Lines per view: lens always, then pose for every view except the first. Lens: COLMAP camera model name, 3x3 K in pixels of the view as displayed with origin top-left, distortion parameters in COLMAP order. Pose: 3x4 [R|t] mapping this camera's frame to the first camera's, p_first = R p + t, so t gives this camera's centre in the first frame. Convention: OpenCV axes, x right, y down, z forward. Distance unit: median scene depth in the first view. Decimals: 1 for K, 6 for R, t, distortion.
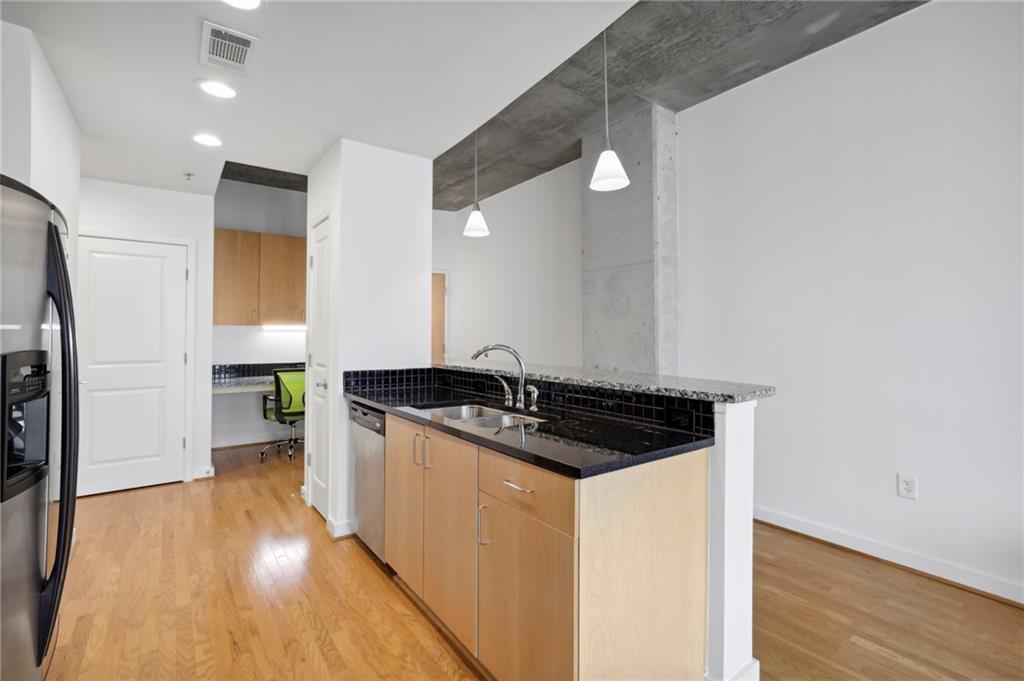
lens RADIAL K [[466.7, 0, 515.5], [0, 466.7, 324.7], [0, 0, 1]] dist [-0.031078, 0.019685]
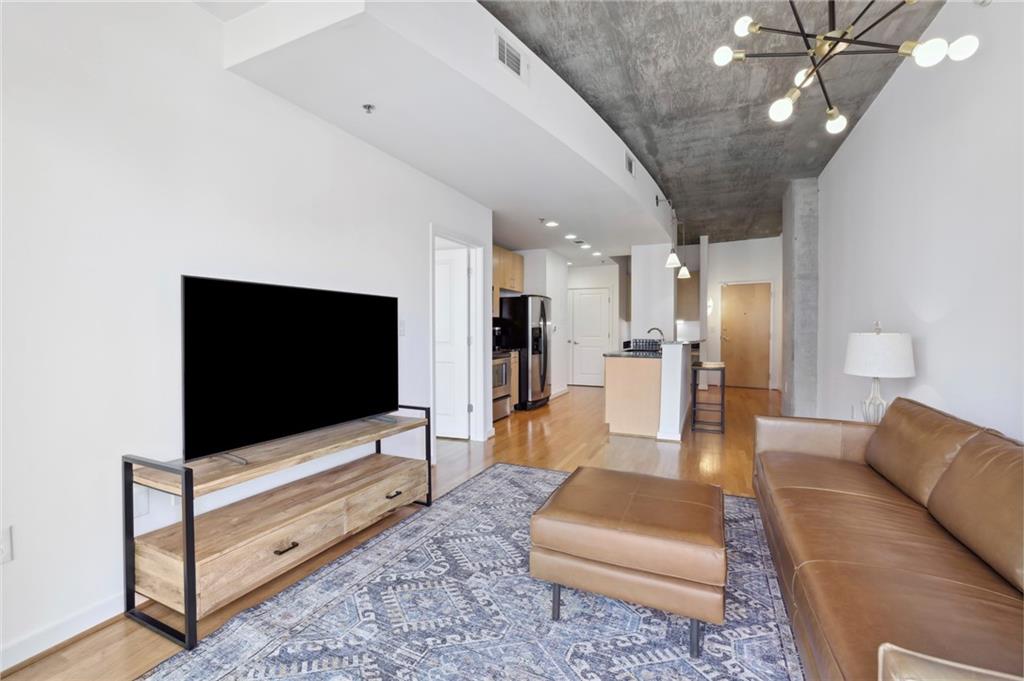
lens RADIAL K [[438.3, 0, 508.6], [0, 438.3, 334.7], [0, 0, 1]] dist [-0.051539, 0.018176]
pose [[0.477447, 0.011608, -0.878584, 1.124017], [0.018139, 0.999569, 0.023064, 0.007019], [0.878473, -0.026948, 0.477031, -0.583647]]
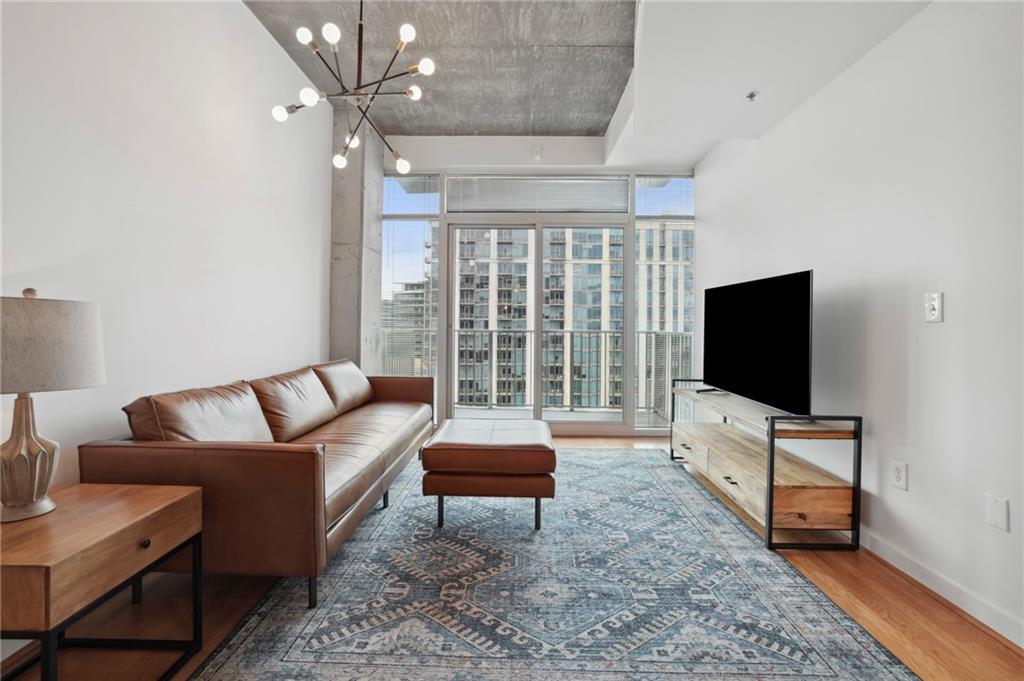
lens RADIAL K [[447.3, 0, 512.7], [0, 447.3, 322.6], [0, 0, 1]] dist [-0.047849, 0.018030]
pose [[-0.792211, -0.003195, 0.610239, 0.254789], [-0.022063, 0.999483, -0.023408, 0.050892], [-0.609849, -0.032008, -0.791871, 0.374457]]
